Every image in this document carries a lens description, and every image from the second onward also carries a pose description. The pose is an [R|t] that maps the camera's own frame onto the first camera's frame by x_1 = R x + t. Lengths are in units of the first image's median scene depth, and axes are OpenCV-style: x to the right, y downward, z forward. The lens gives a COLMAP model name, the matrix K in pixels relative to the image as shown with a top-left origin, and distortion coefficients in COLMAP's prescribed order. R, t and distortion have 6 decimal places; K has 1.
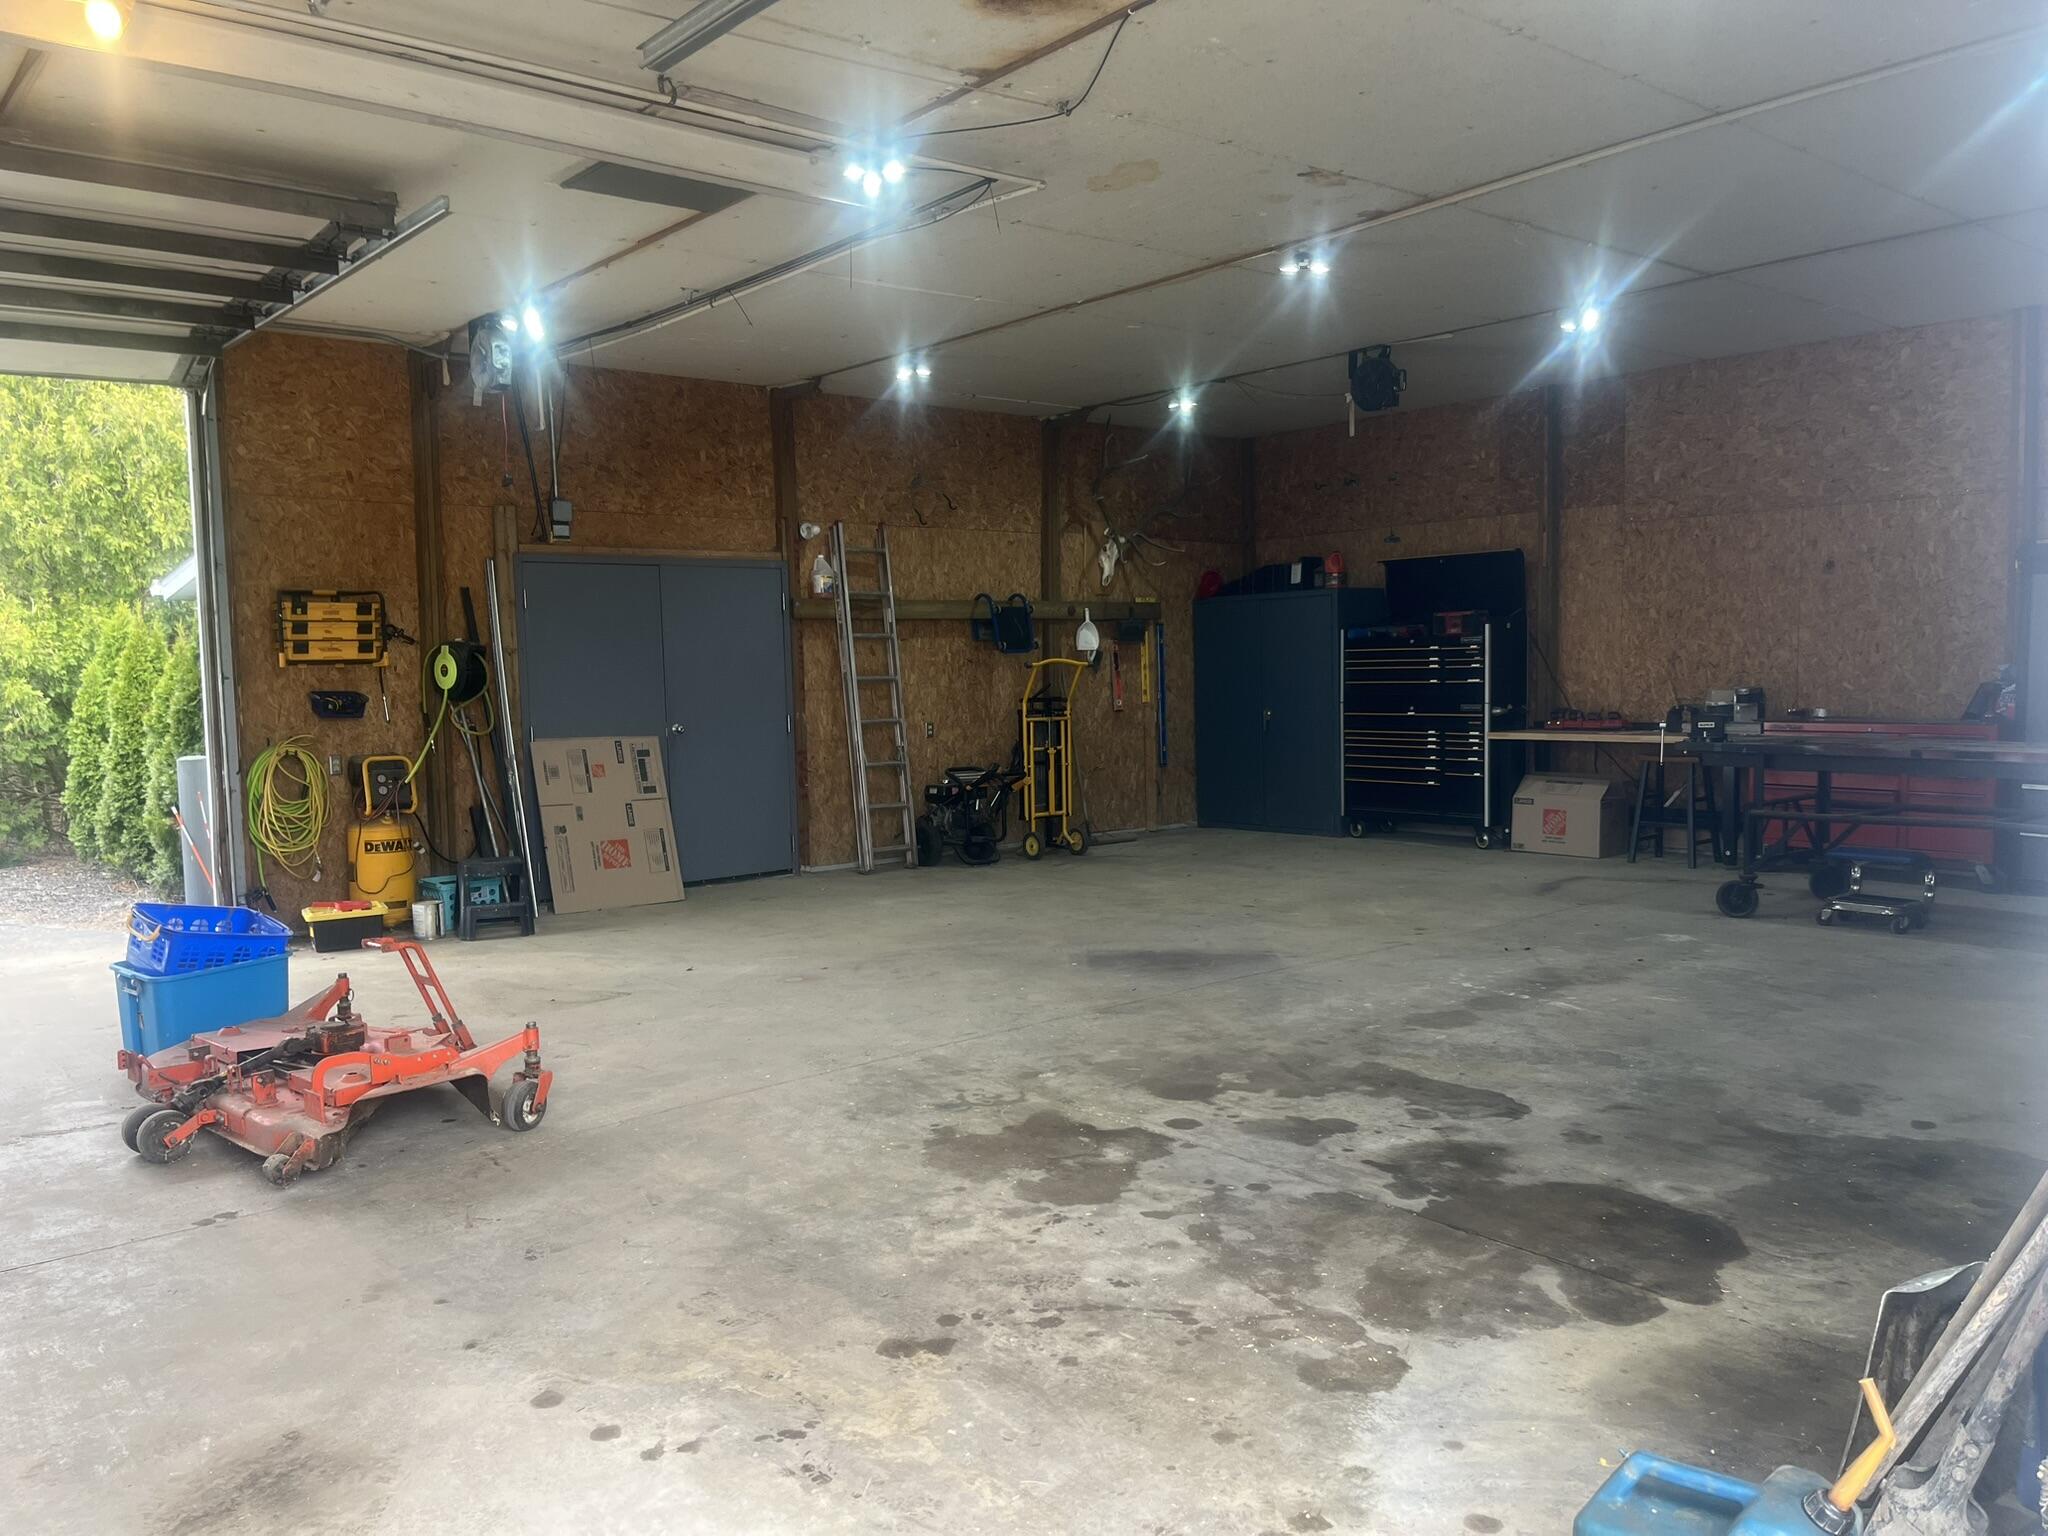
lens RADIAL K [[1551.1, 0, 1024.0], [0, 1551.1, 768.0], [0, 0, 1]] dist [0.062514, -0.071453]
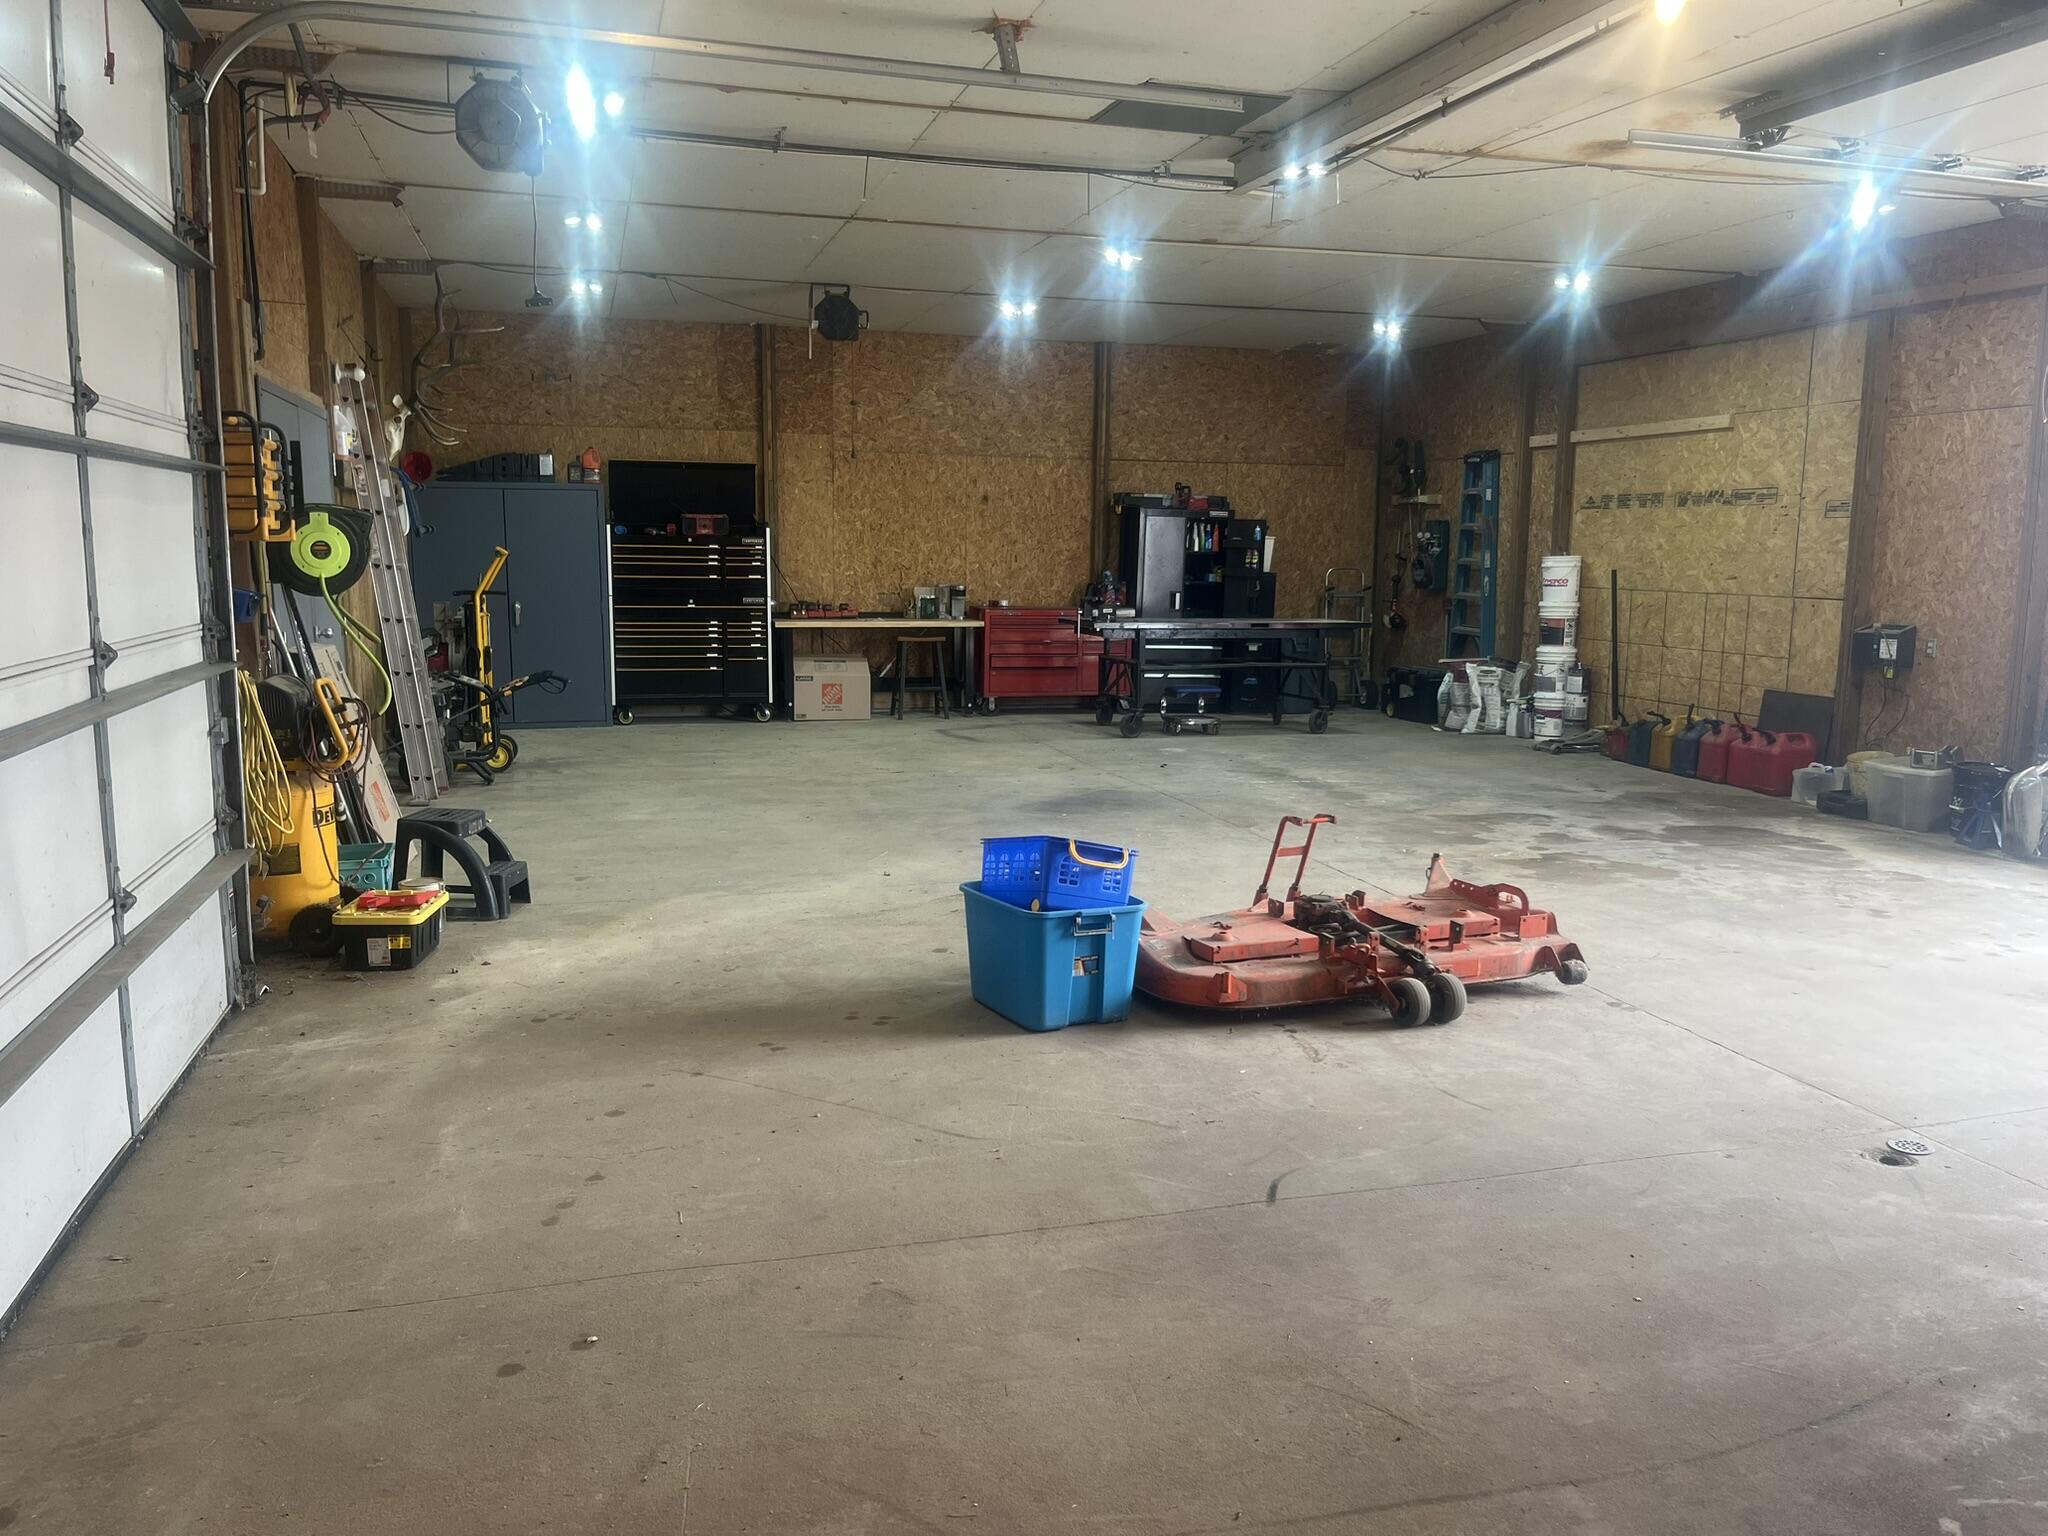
lens RADIAL K [[1541.8, 0, 1024.0], [0, 1541.8, 768.0], [0, 0, 1]] dist [0.064731, -0.077066]
pose [[0.405427, -0.100995, 0.908531, -0.684983], [0.042273, 0.994886, 0.091731, -0.011908], [-0.913150, 0.001216, 0.407623, 0.354813]]
